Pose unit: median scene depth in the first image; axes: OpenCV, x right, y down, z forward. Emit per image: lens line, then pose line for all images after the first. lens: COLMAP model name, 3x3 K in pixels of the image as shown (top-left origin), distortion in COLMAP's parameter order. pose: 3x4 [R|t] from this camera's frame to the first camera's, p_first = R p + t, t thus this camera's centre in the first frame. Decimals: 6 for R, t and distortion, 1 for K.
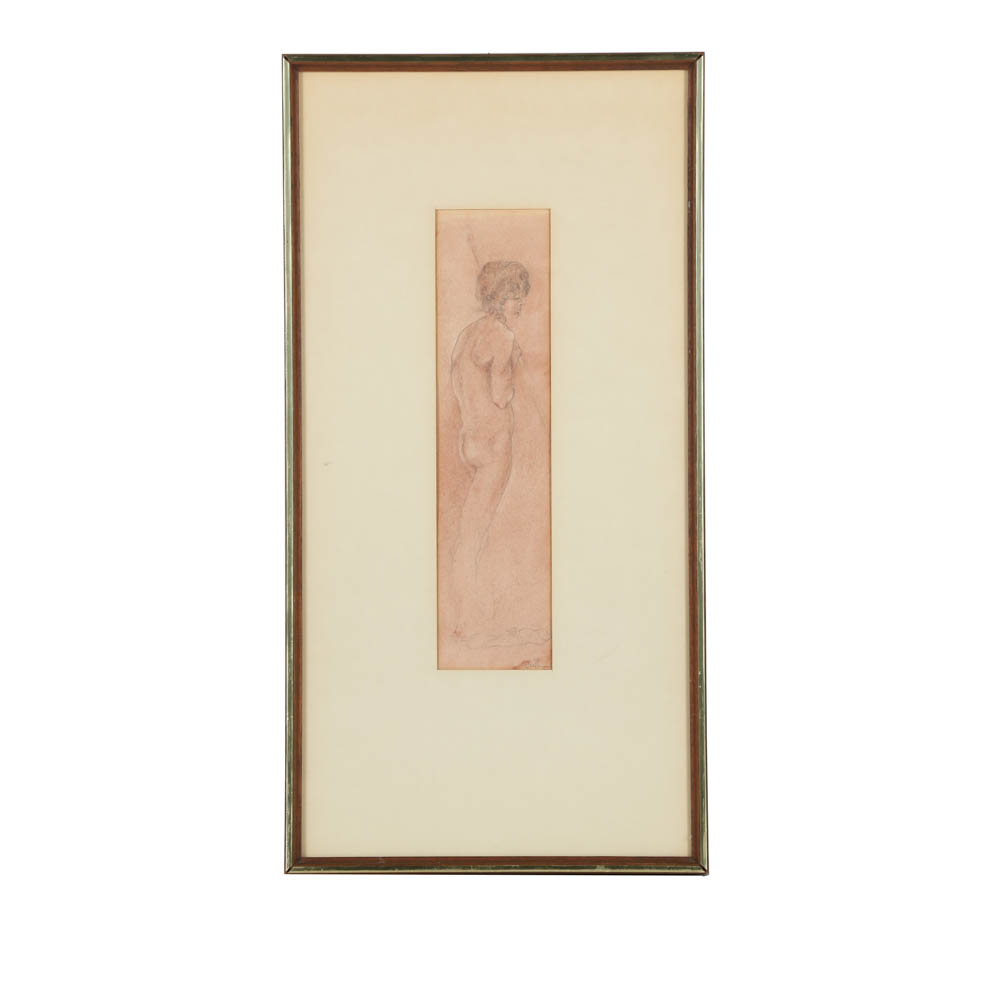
lens RADIAL K [[5136.3, 0, 501.1], [0, 5136.3, 500.2], [0, 0, 1]] dist [-0.046639, 0.000000]
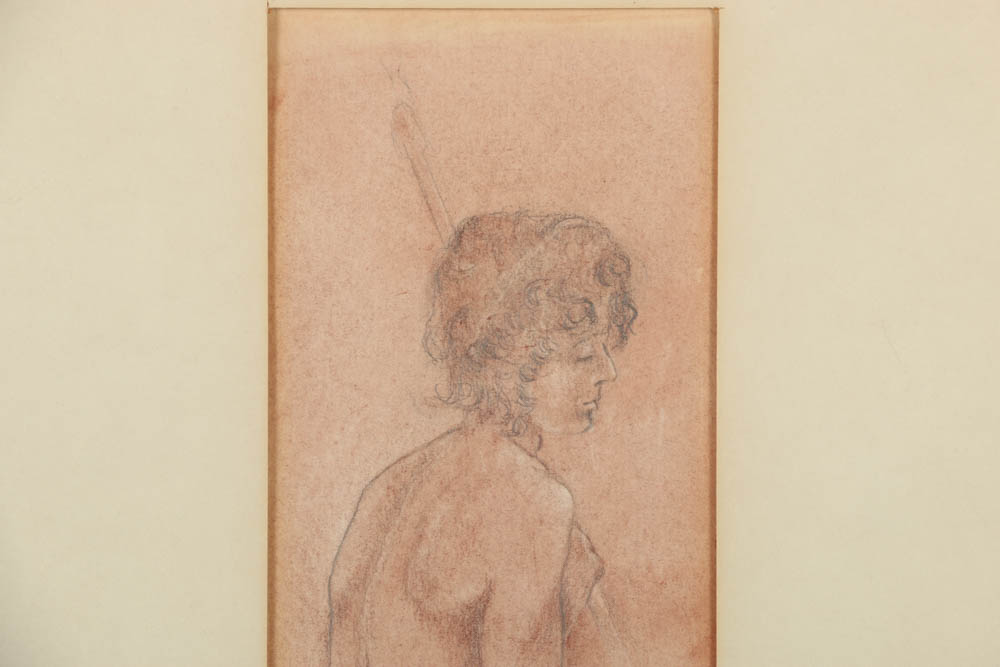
lens RADIAL K [[6241.5, 0, 505.7], [0, 6241.5, 325.8], [0, 0, 1]] dist [1.955576, 0.000000]
pose [[0.999786, 0.007035, -0.019478, 0.005200], [-0.007178, 0.999948, -0.007289, -0.038445], [0.019426, 0.007427, 0.999784, 0.685404]]
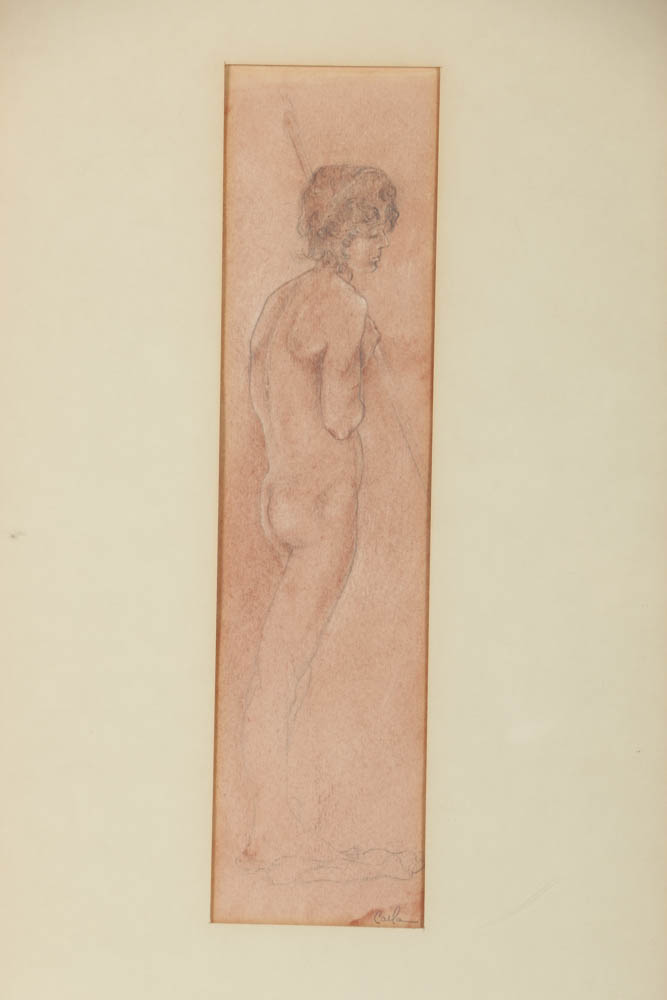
lens RADIAL K [[6241.5, 0, 348.5], [0, 6241.5, 528.9], [0, 0, 1]] dist [1.955576, 0.000000]
pose [[0.999736, 0.022723, -0.003443, 0.003384], [-0.022769, 0.999643, -0.013992, 0.000678], [0.003124, 0.014067, 0.999896, 0.342395]]
